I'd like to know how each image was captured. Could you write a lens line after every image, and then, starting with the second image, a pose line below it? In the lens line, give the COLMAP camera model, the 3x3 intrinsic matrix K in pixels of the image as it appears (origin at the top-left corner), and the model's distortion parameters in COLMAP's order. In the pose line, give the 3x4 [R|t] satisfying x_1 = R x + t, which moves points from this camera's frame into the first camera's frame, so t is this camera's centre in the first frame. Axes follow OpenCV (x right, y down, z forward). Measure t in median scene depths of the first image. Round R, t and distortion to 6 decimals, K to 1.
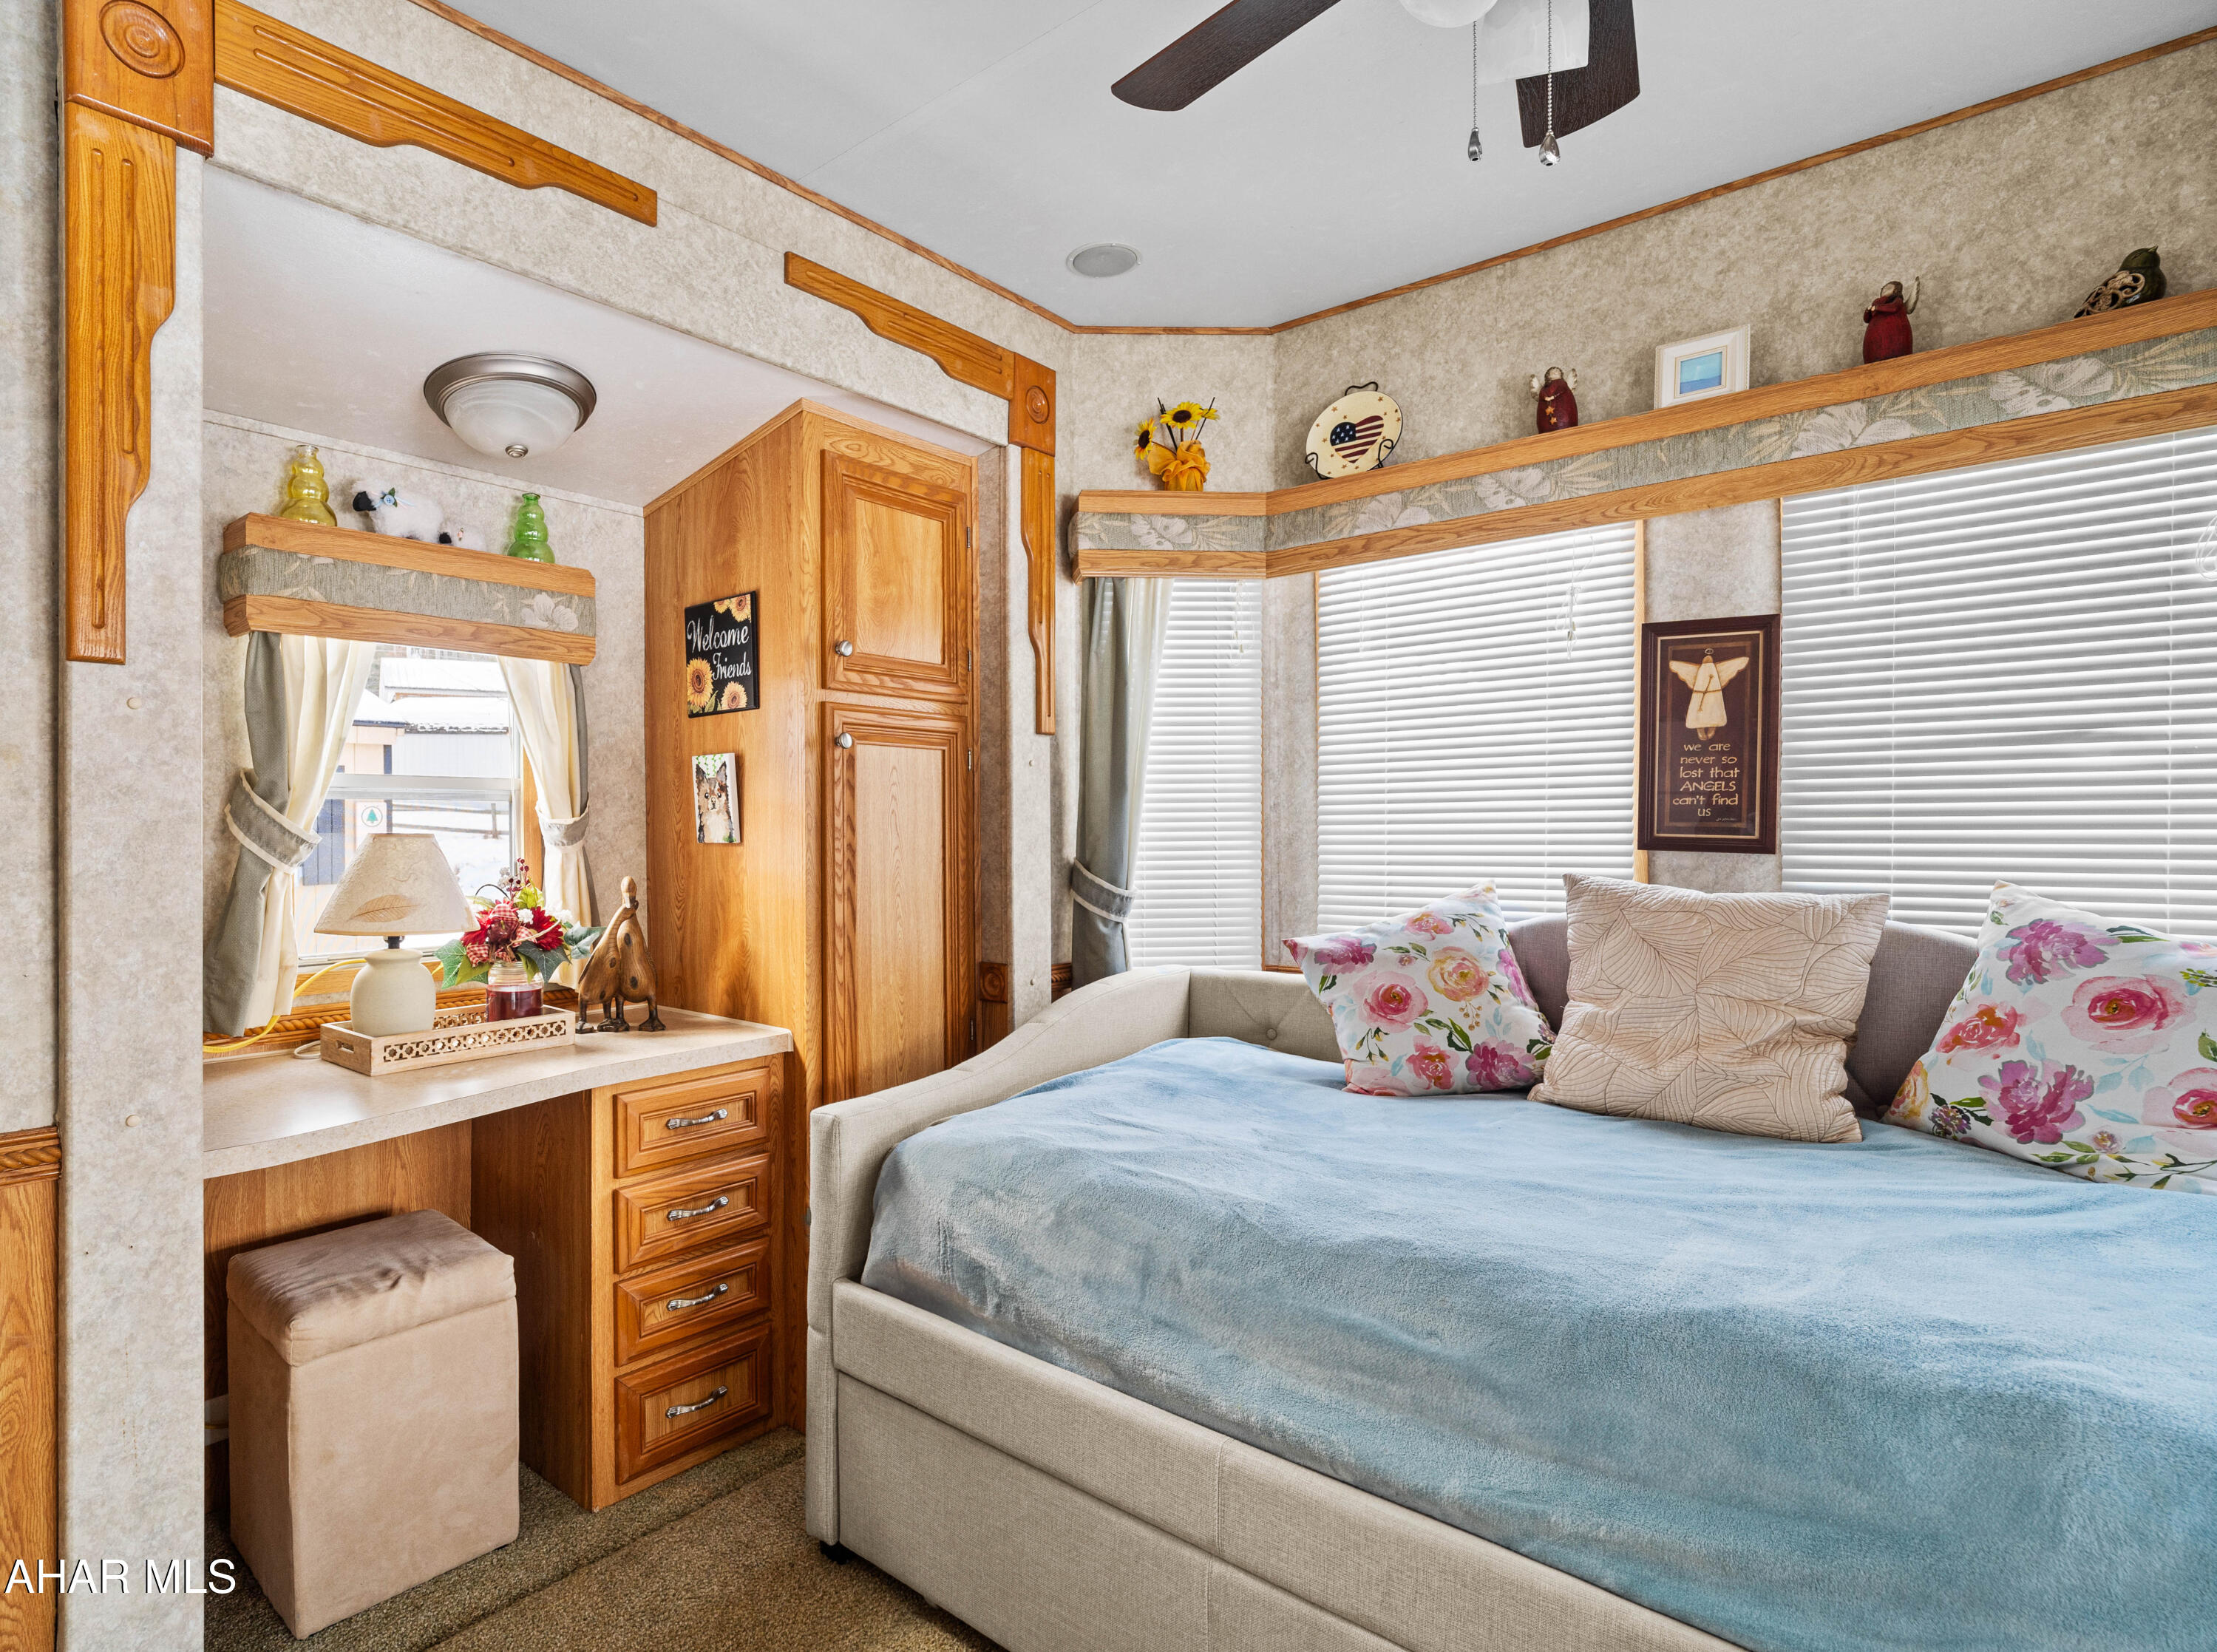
lens RADIAL K [[1175.1, 0, 961.6], [0, 1175.1, 827.0], [0, 0, 1]] dist [-0.020652, 0.008646]
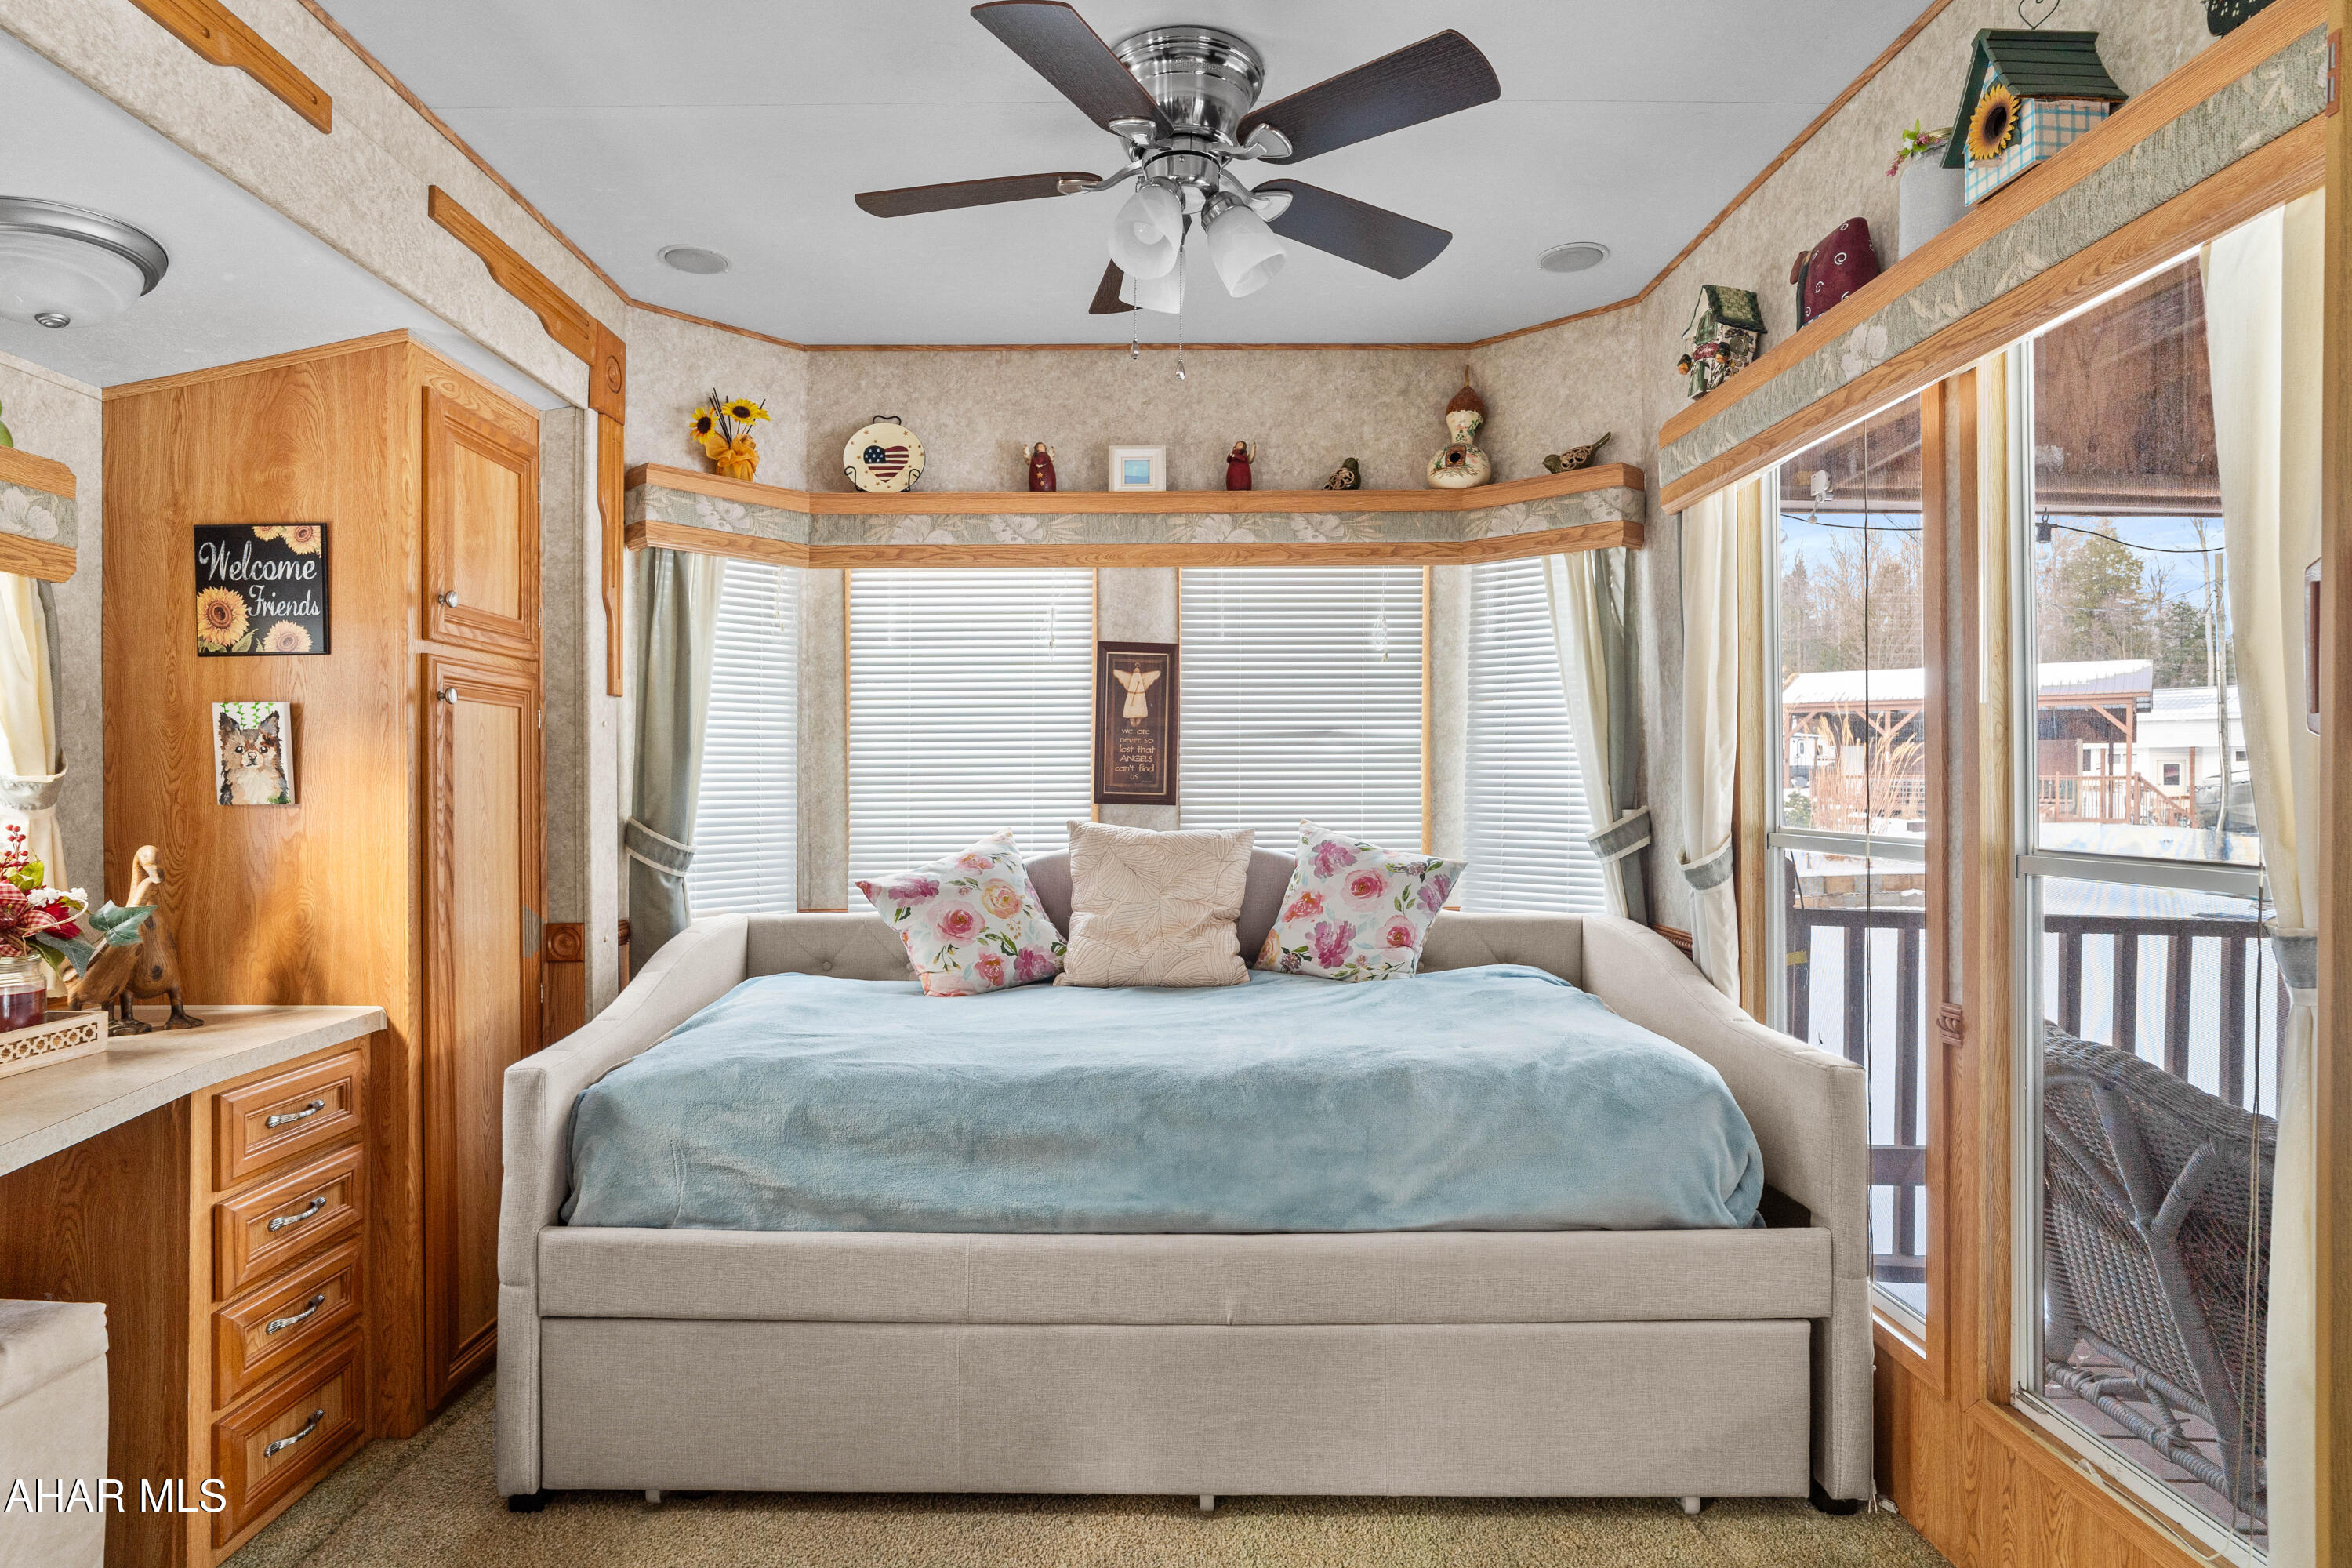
lens RADIAL K [[1233.3, 0, 1160.8], [0, 1233.3, 779.3], [0, 0, 1]] dist [-0.021335, 0.007928]
pose [[0.729756, 0.005081, 0.683688, -0.386424], [-0.000372, 0.999975, -0.007035, 0.001239], [-0.683707, 0.004879, 0.729740, -0.131083]]
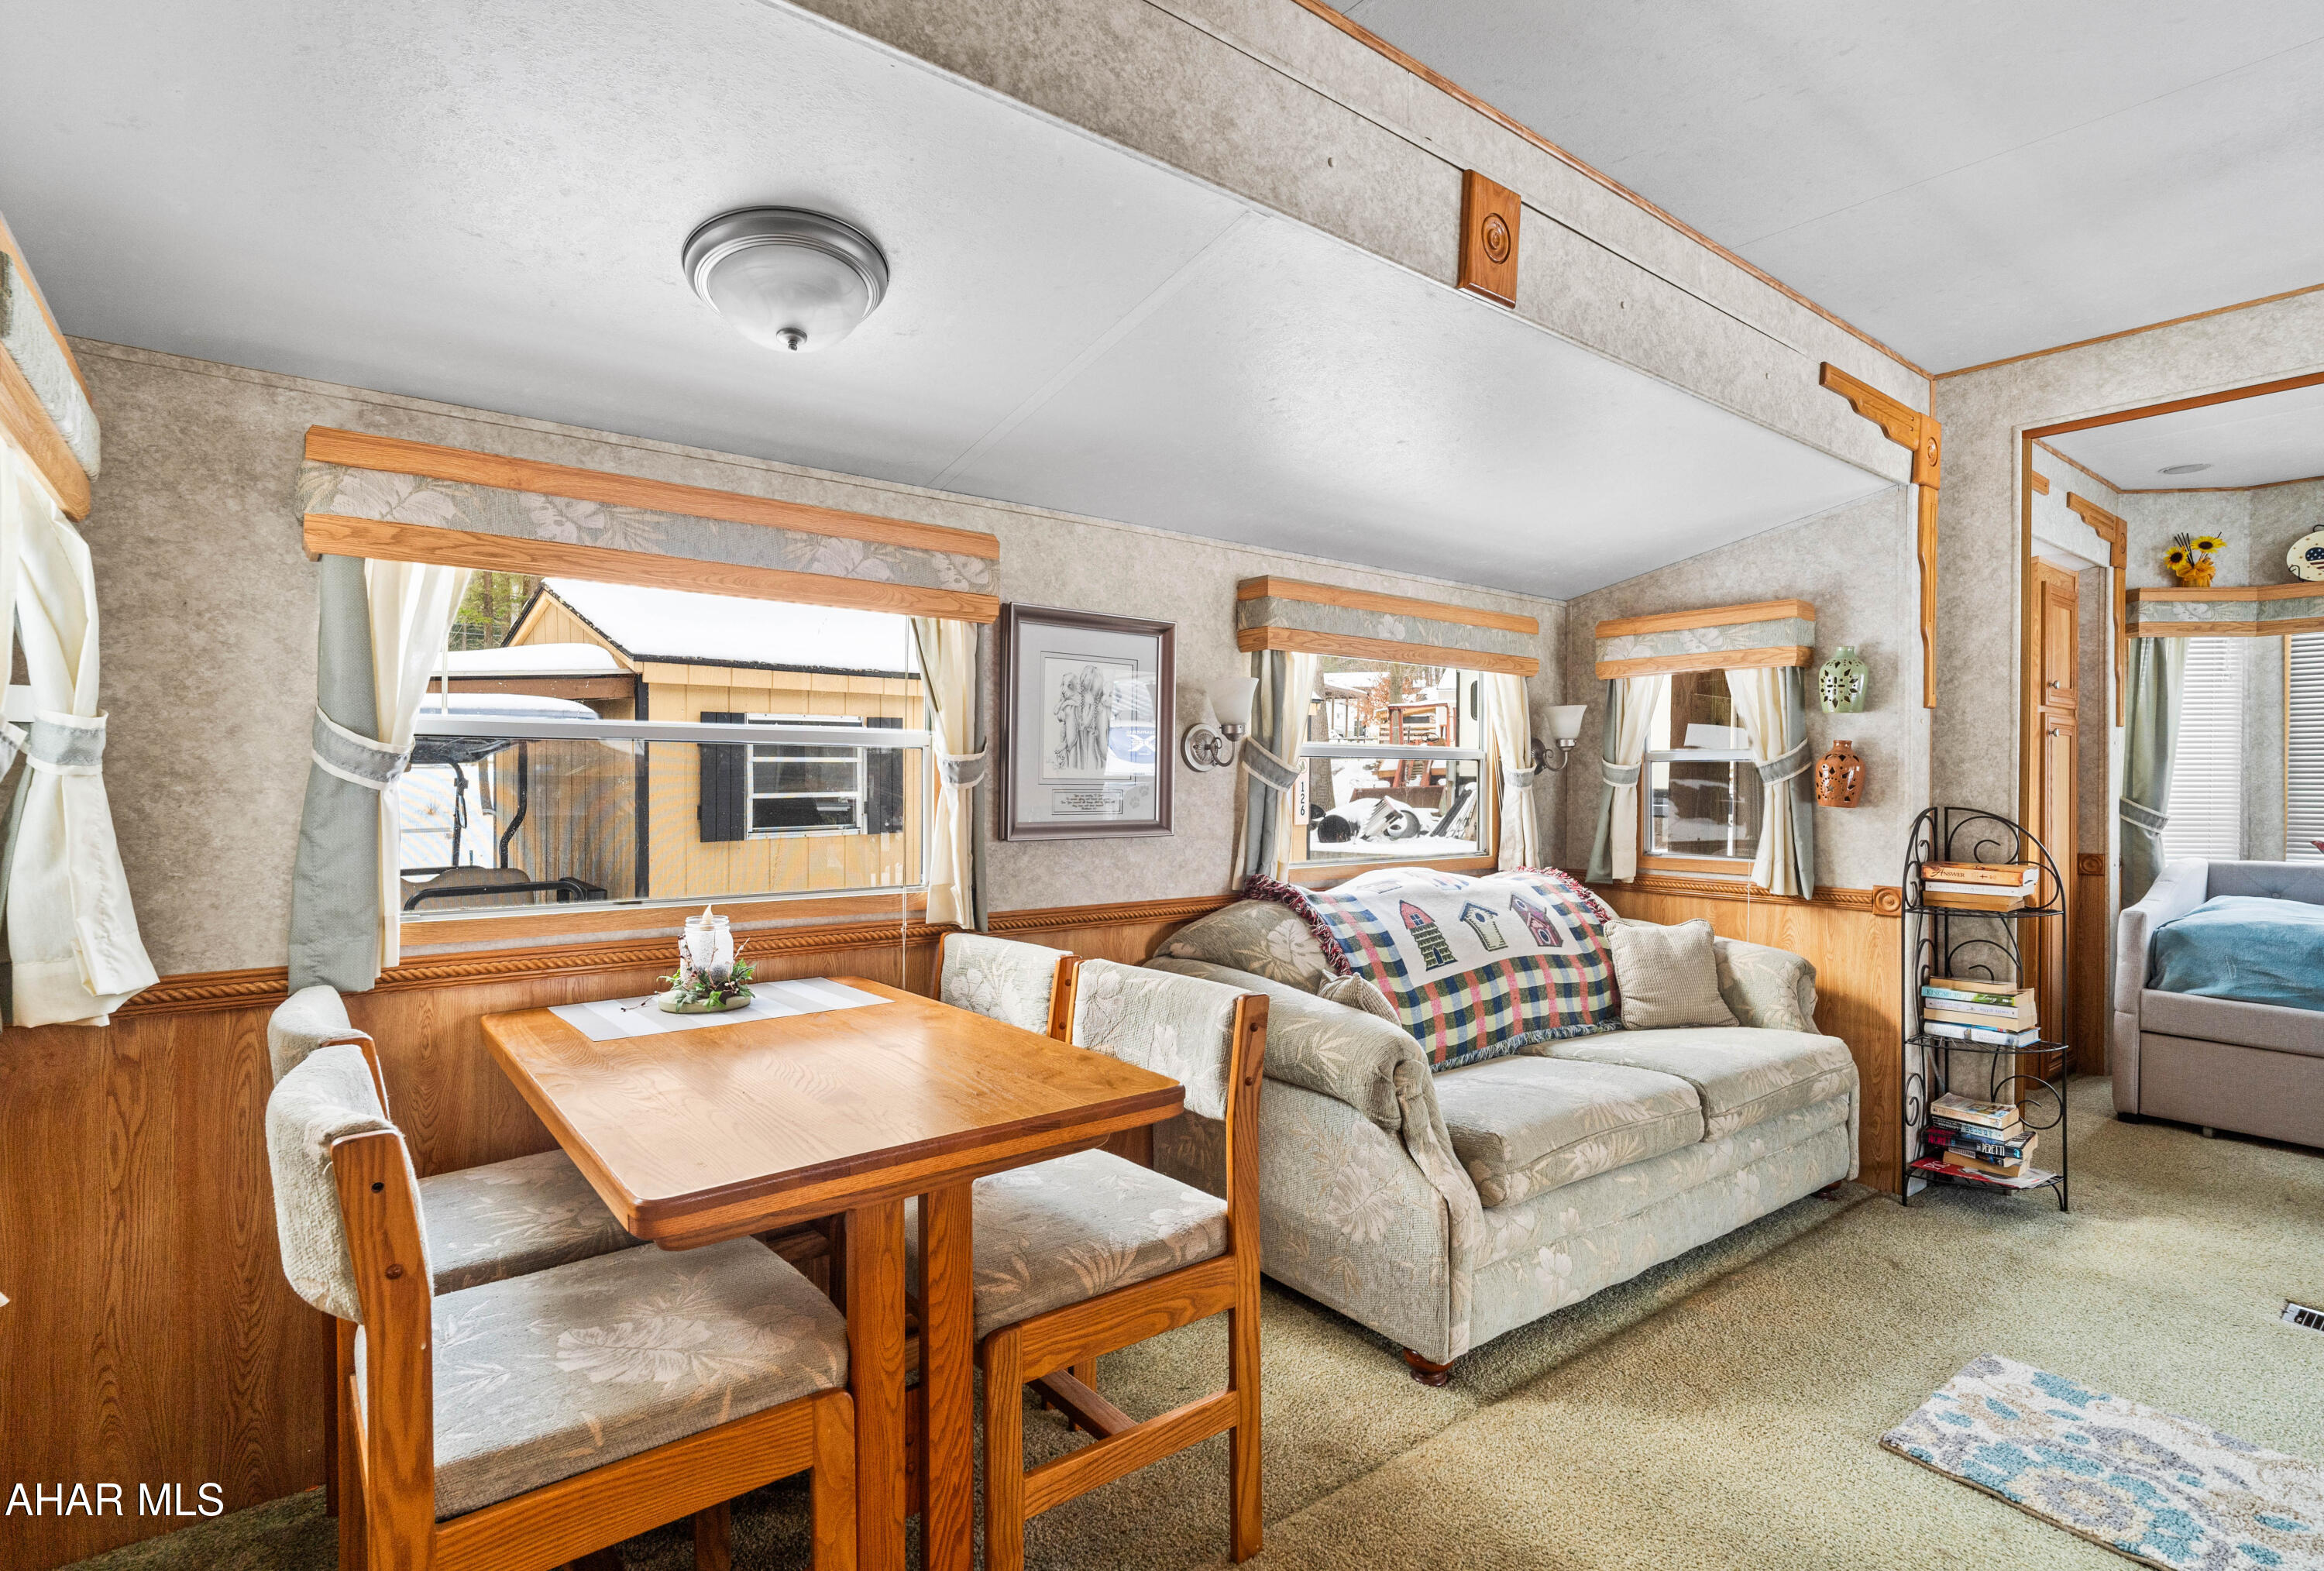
lens RADIAL K [[1119.8, 0, 1171.9], [0, 1119.8, 782.5], [0, 0, 1]] dist [-0.020574, 0.010168]
pose [[0.985433, 0.012236, -0.169625, -1.314556], [-0.011544, 0.999921, 0.005062, 0.018038], [0.169673, -0.003030, 0.985496, -1.124914]]
